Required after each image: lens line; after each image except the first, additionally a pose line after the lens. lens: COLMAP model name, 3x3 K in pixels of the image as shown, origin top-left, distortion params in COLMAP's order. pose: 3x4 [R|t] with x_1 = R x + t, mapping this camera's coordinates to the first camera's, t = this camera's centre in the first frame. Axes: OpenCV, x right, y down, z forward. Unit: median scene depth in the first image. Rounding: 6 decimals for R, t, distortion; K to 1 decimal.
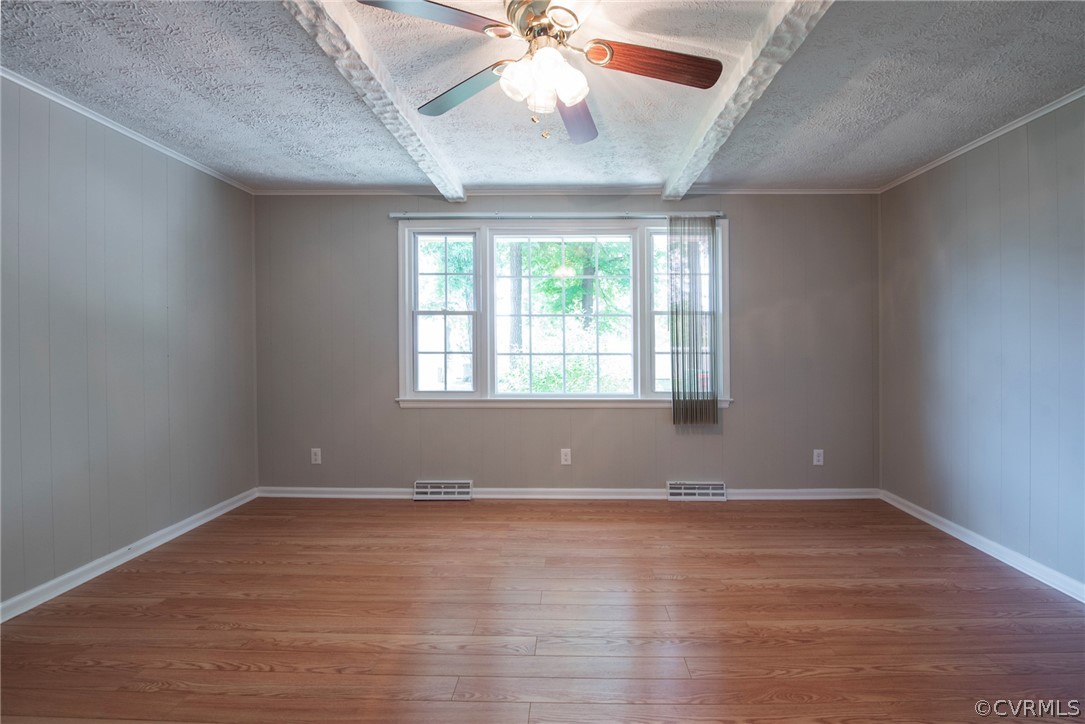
lens RADIAL K [[467.6, 0, 557.8], [0, 467.6, 349.0], [0, 0, 1]] dist [-0.008490, -0.000260]
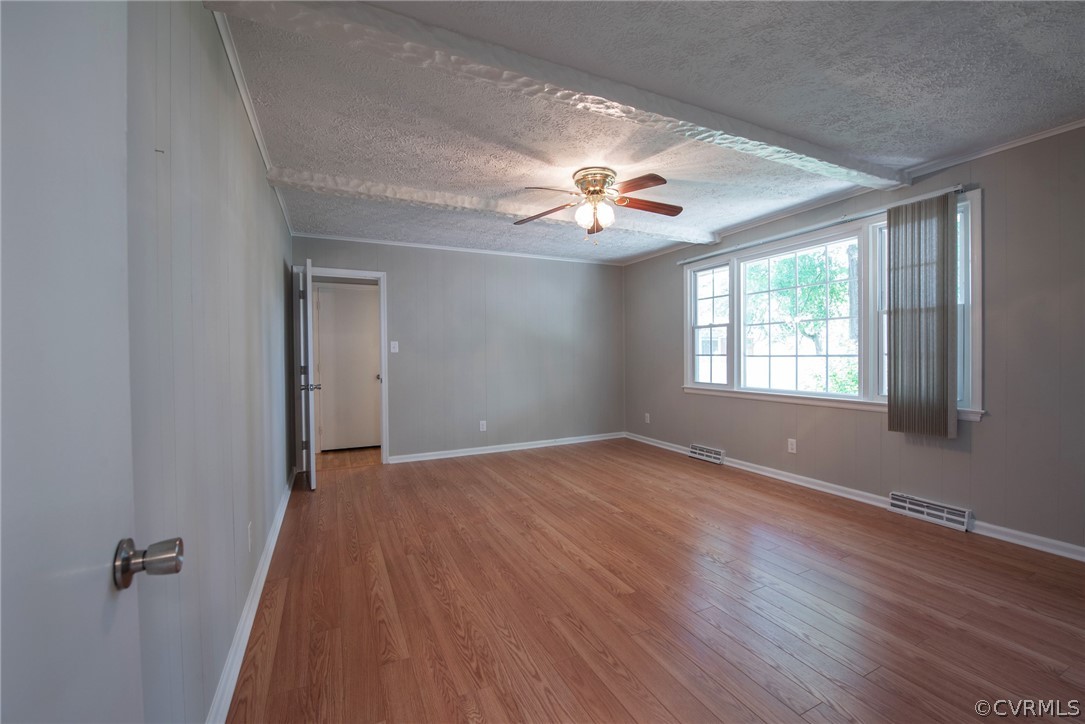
lens RADIAL K [[424.9, 0, 537.0], [0, 424.9, 362.7], [0, 0, 1]] dist [-0.000849, -0.000320]
pose [[0.447176, 0.011606, -0.894371, 0.684630], [0.012319, 0.999741, 0.019133, -0.000352], [0.894361, -0.019574, 0.446917, -0.018322]]
